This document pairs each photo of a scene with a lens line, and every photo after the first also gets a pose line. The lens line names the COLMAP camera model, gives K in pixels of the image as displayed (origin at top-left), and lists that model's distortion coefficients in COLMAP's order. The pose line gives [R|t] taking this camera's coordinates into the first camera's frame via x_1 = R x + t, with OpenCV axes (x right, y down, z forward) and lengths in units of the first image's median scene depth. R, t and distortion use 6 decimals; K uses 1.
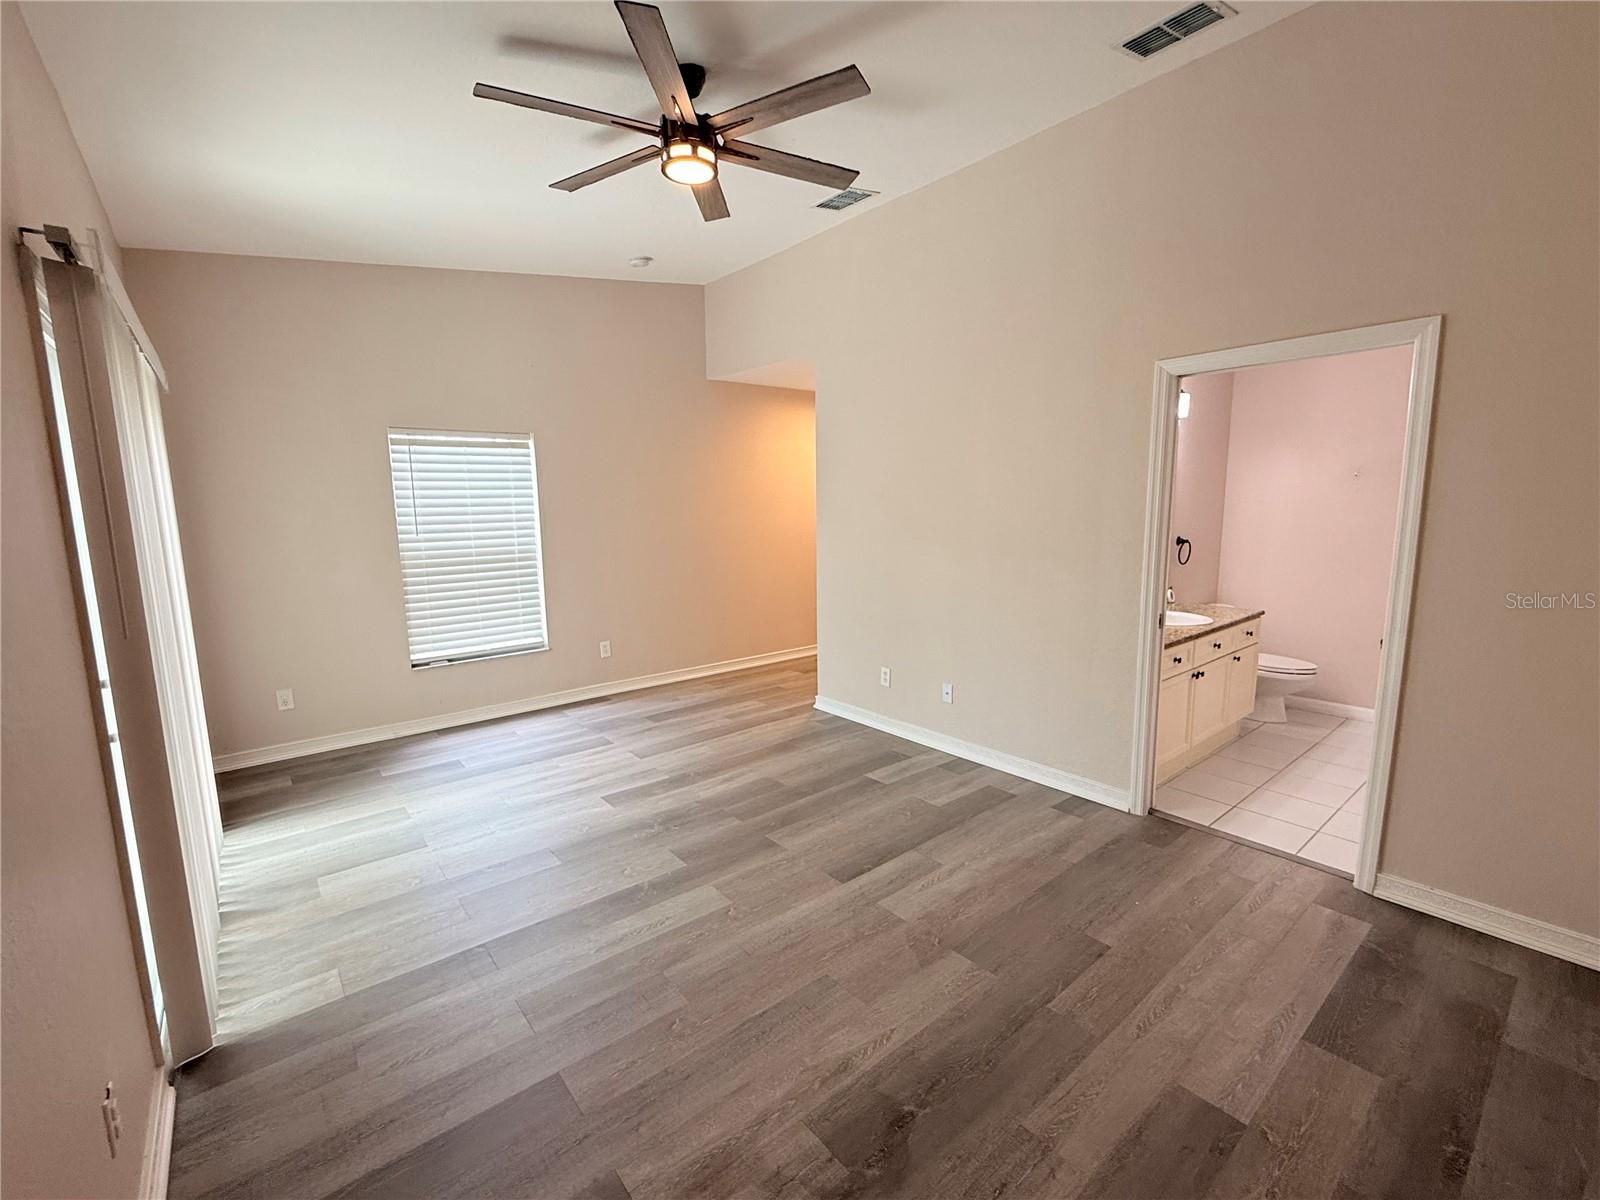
lens RADIAL K [[689.0, 0, 800.0], [0, 689.0, 600.0], [0, 0, 1]] dist [-0.002255, -0.000476]
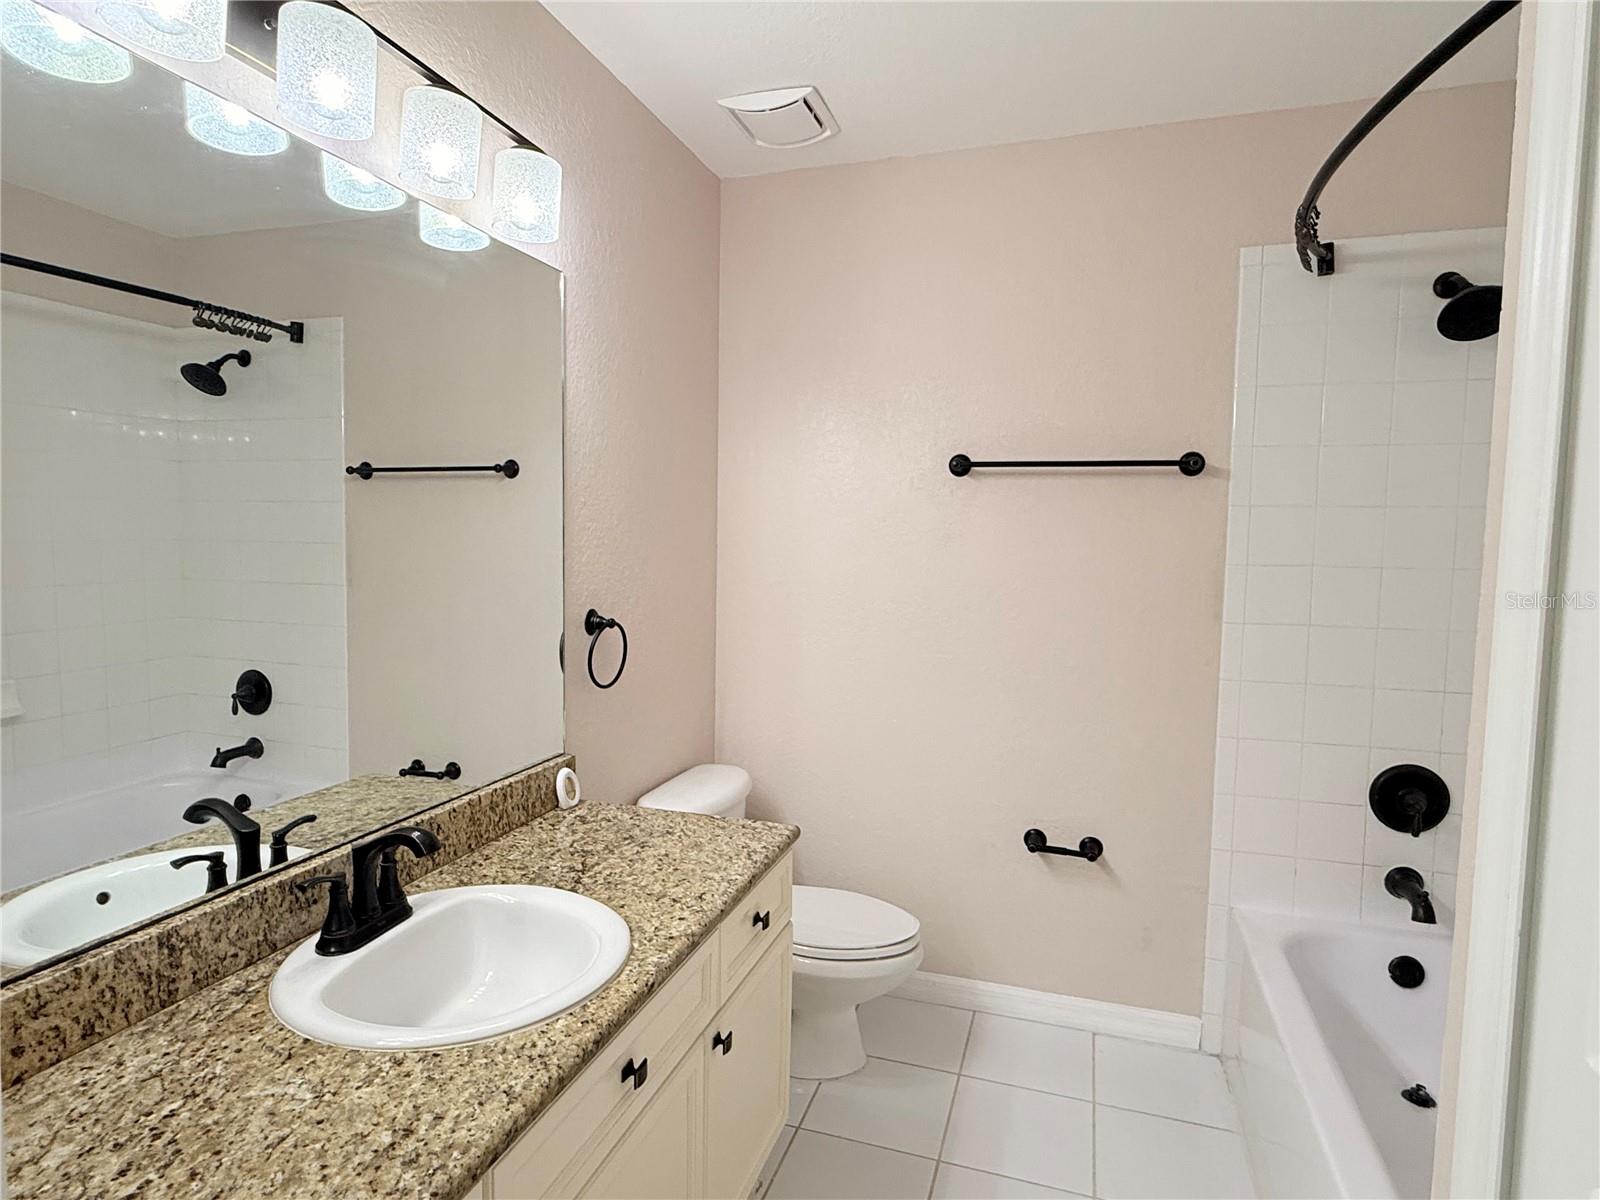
lens RADIAL K [[893.8, 0, 800.0], [0, 893.8, 600.0], [0, 0, 1]] dist [0.000357, 0.000056]
pose [[0.836855, -0.006565, 0.547386, 0.393044], [0.042954, 0.997633, -0.053703, -0.068892], [-0.545737, 0.068454, 0.835156, 0.565681]]
